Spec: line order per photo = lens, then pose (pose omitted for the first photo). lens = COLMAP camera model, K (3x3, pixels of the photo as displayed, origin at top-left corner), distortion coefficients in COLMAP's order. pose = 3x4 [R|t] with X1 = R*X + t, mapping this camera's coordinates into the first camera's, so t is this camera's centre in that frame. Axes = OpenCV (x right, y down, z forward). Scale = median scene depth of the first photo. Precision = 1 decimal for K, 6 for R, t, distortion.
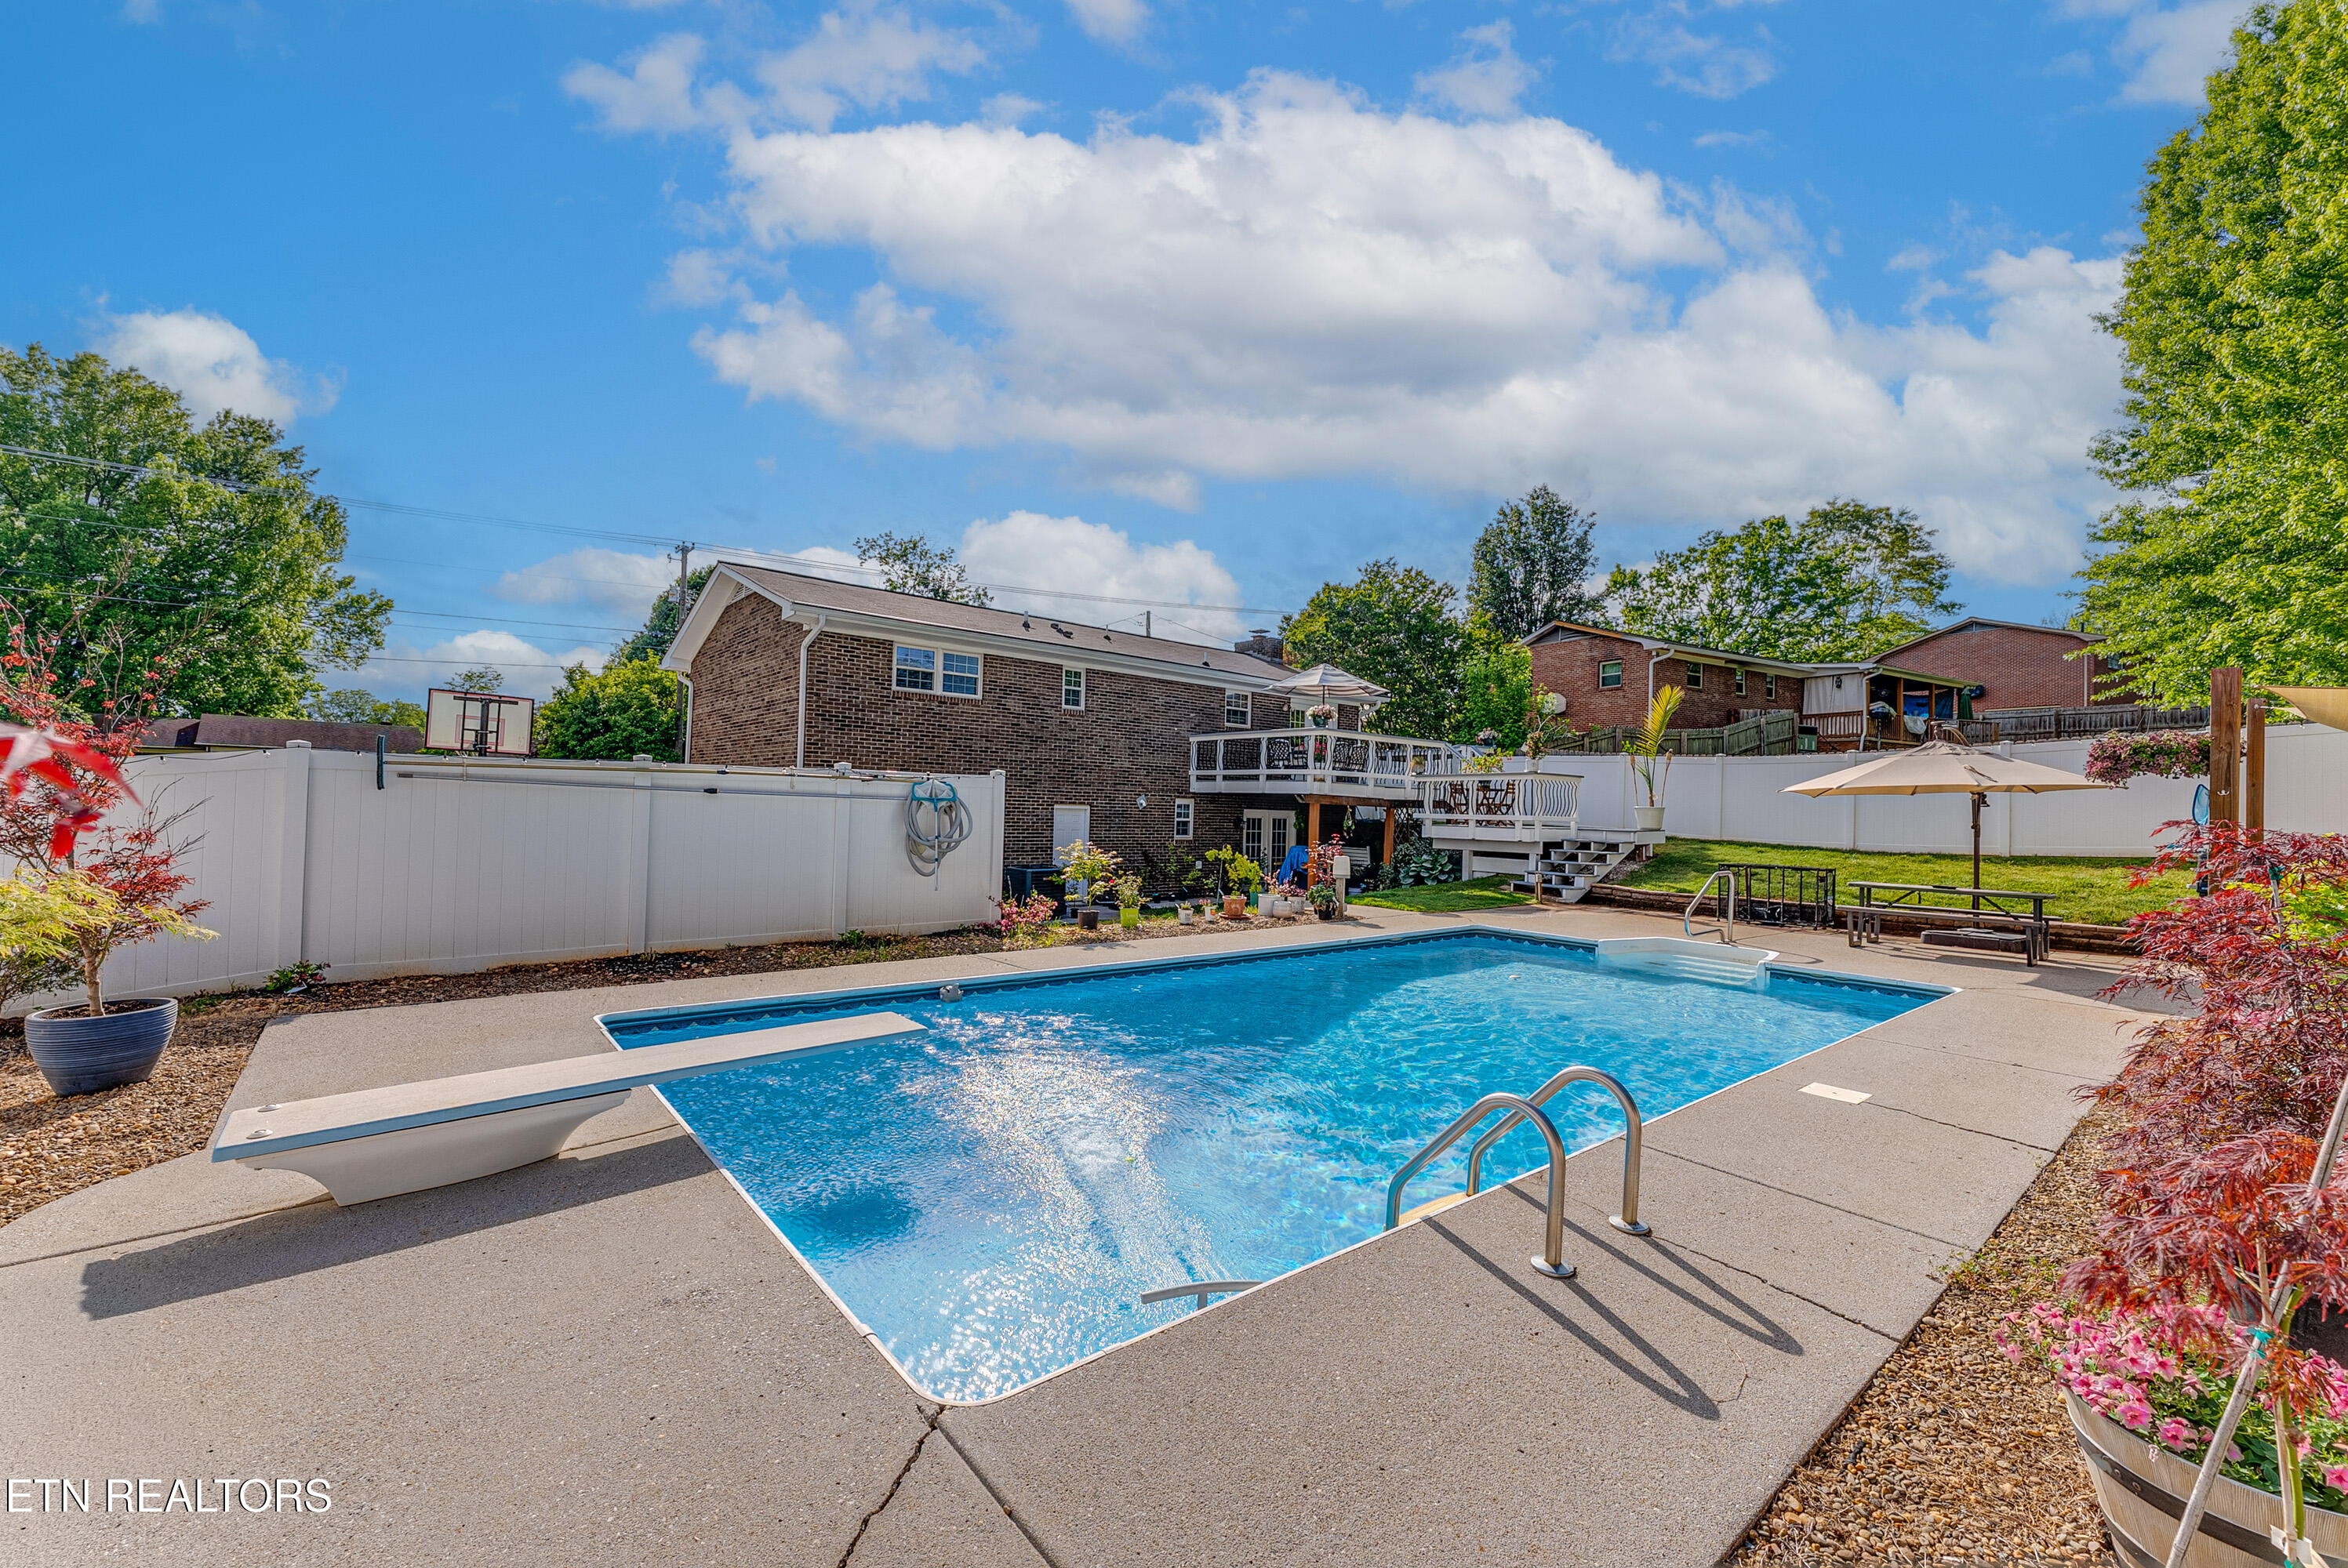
lens RADIAL K [[957.5, 0, 1168.4], [0, 957.5, 780.7], [0, 0, 1]] dist [0.000473, 0.000310]
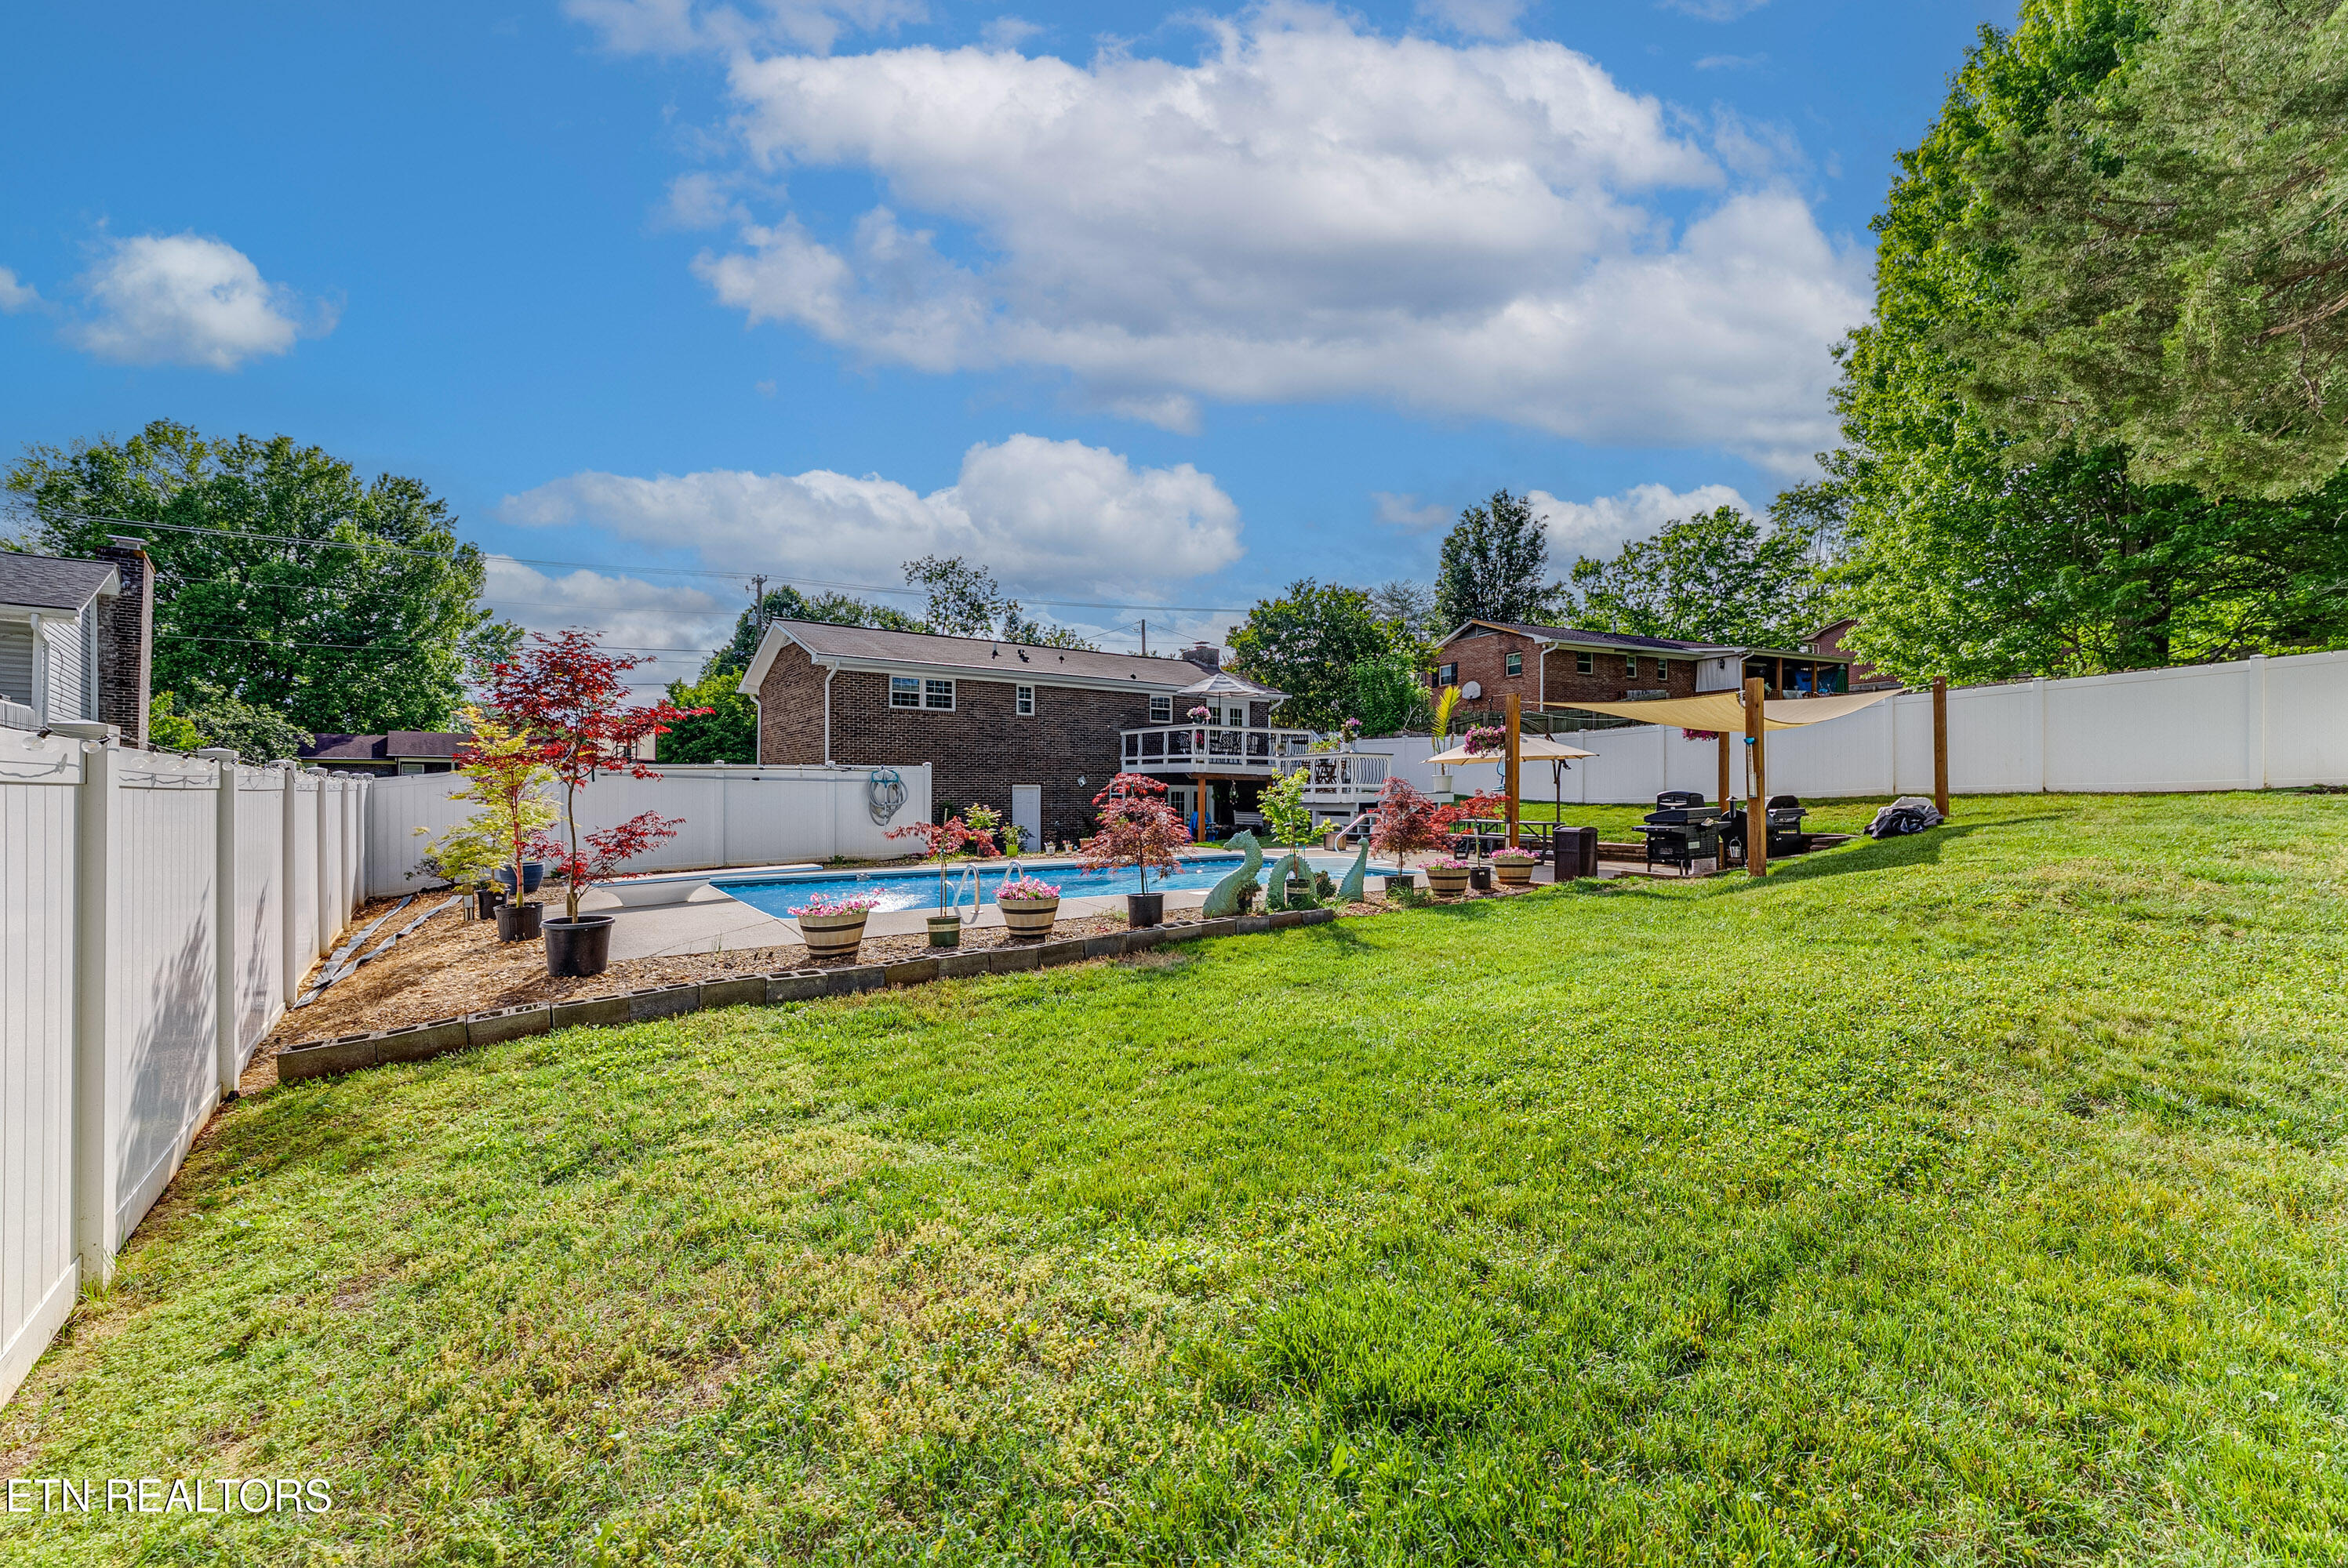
lens RADIAL K [[957.5, 0, 1175.0], [0, 957.5, 784.2], [0, 0, 1]] dist [0.000473, 0.000310]
pose [[0.996866, -0.025207, -0.074984, 0.145767], [0.026832, 0.999425, 0.020742, 0.001142], [0.074418, -0.022689, 0.996969, -0.242874]]
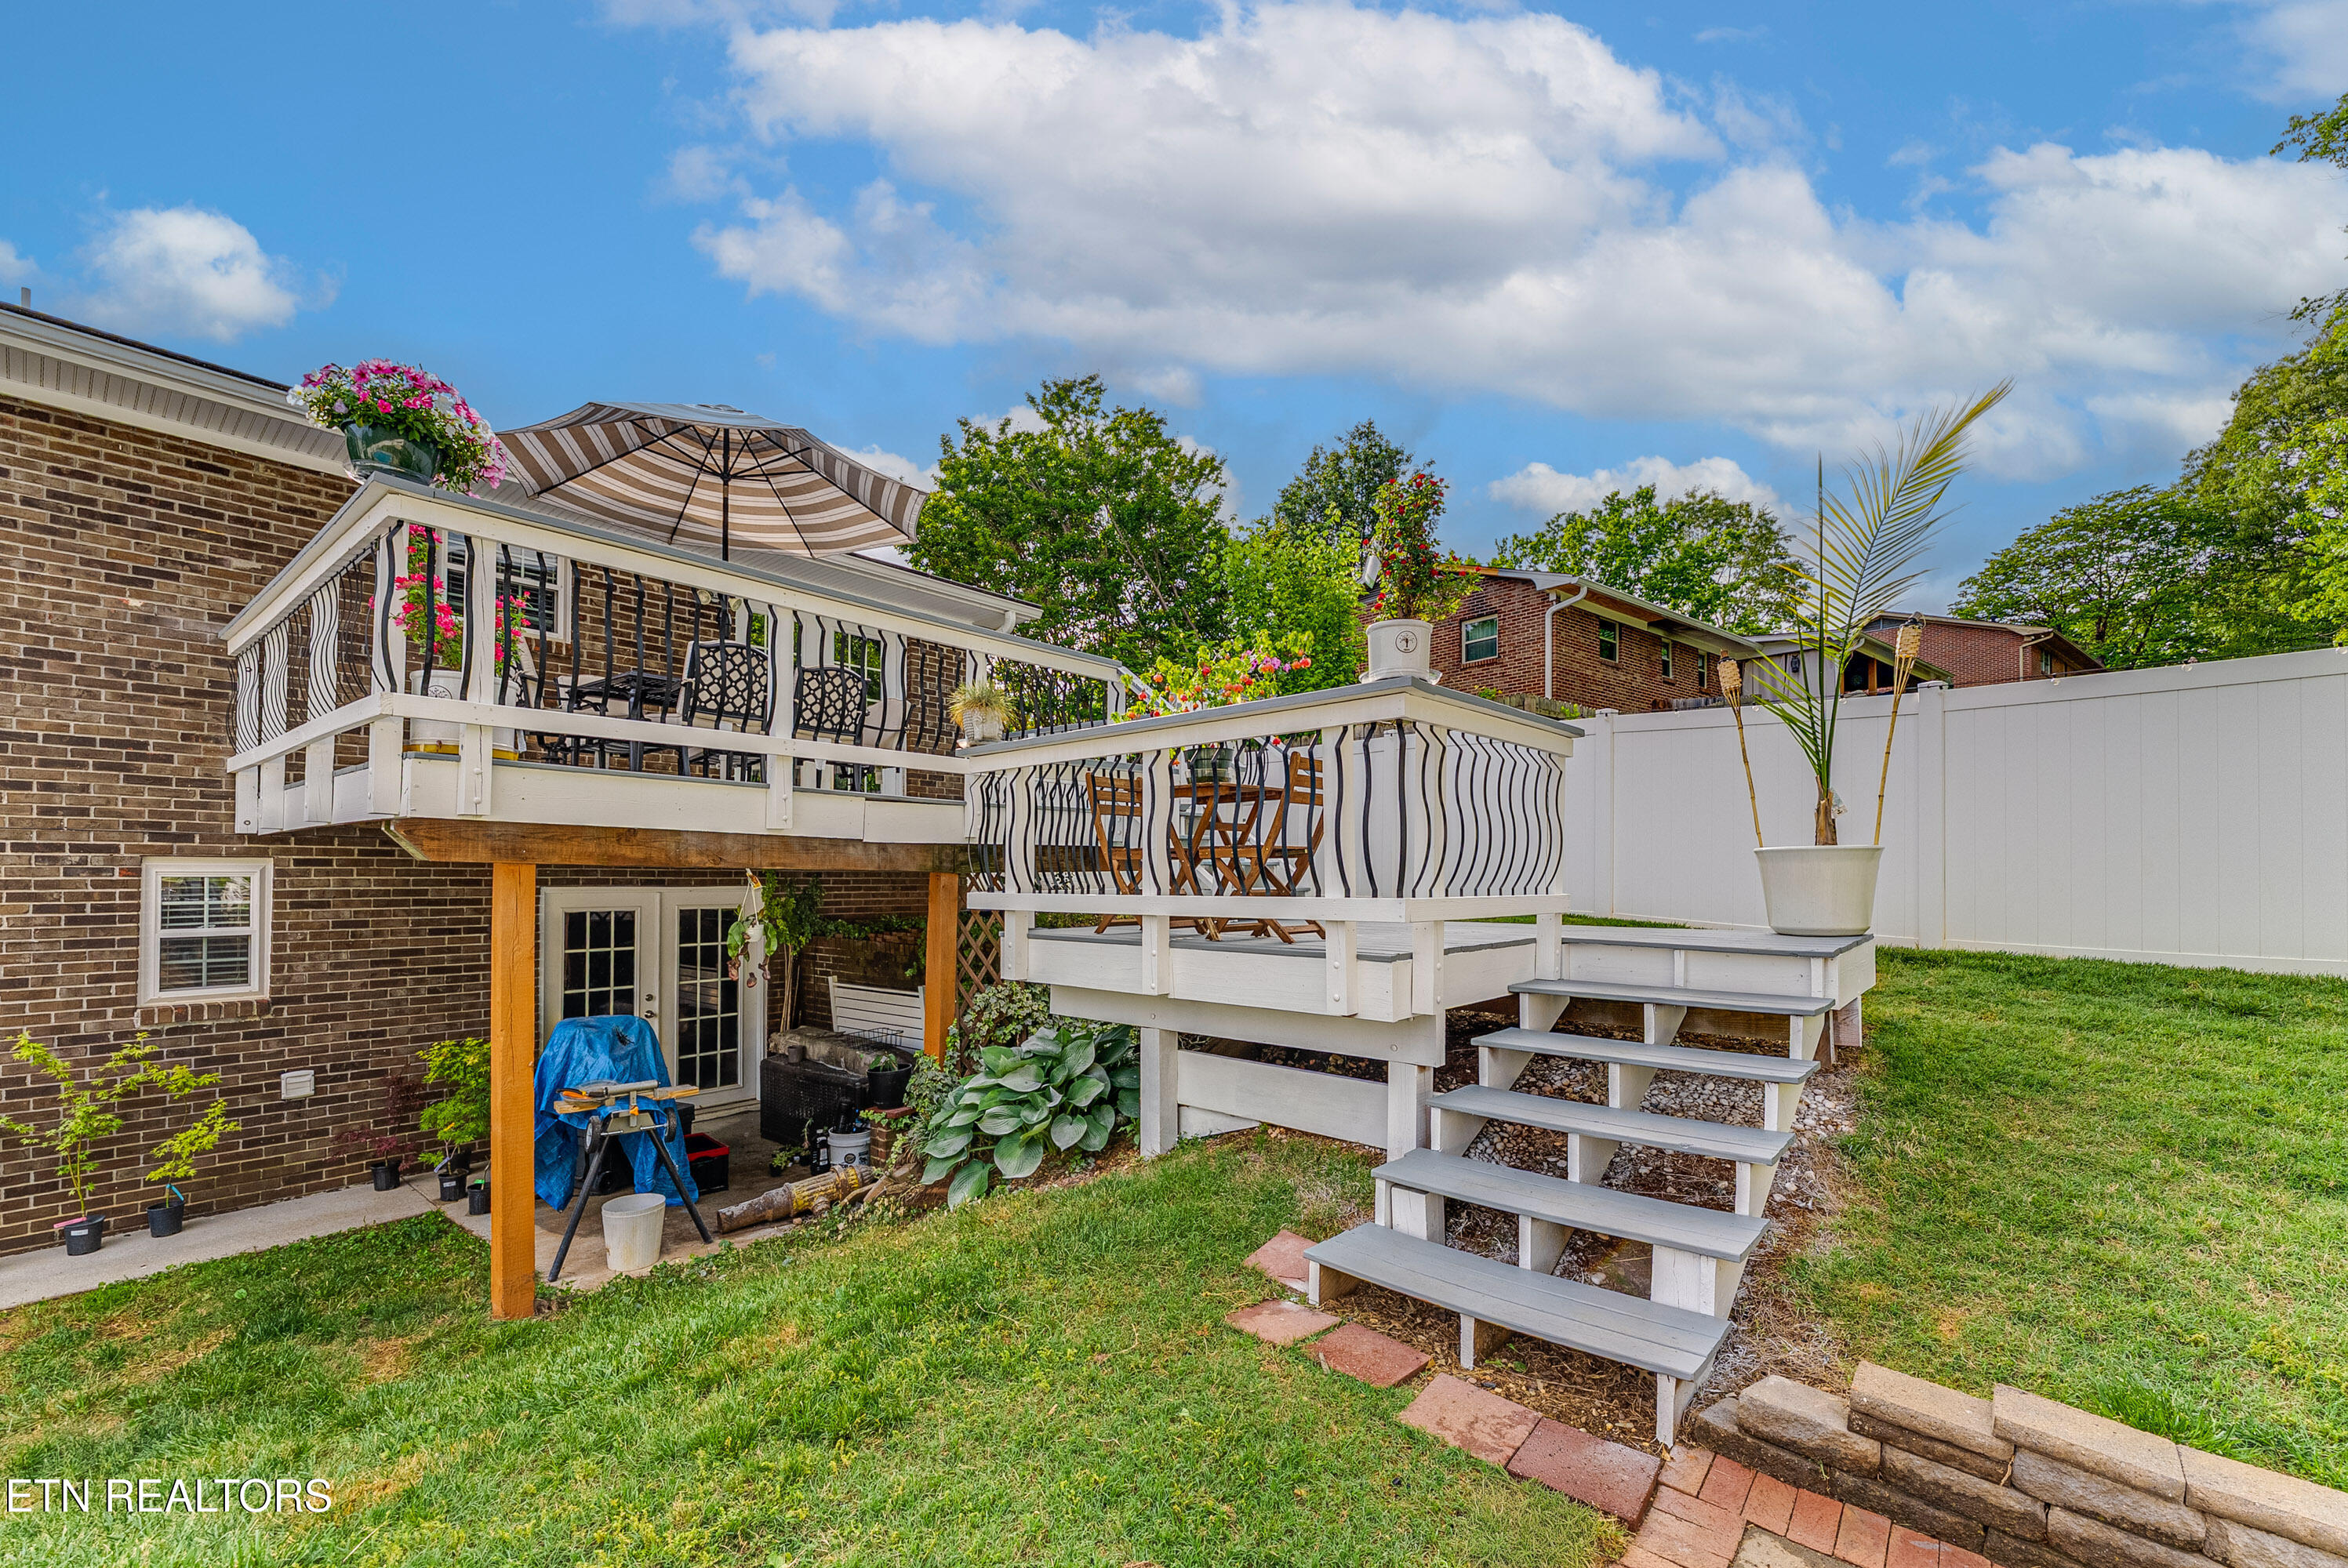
lens RADIAL K [[957.5, 0, 1164.9], [0, 957.5, 863.0], [0, 0, 1]] dist [0.000473, 0.000310]
pose [[0.985171, -0.020158, 0.170389, 0.181274], [0.016549, 0.999608, 0.022574, 0.013929], [-0.170777, -0.019419, 0.985118, 0.496507]]
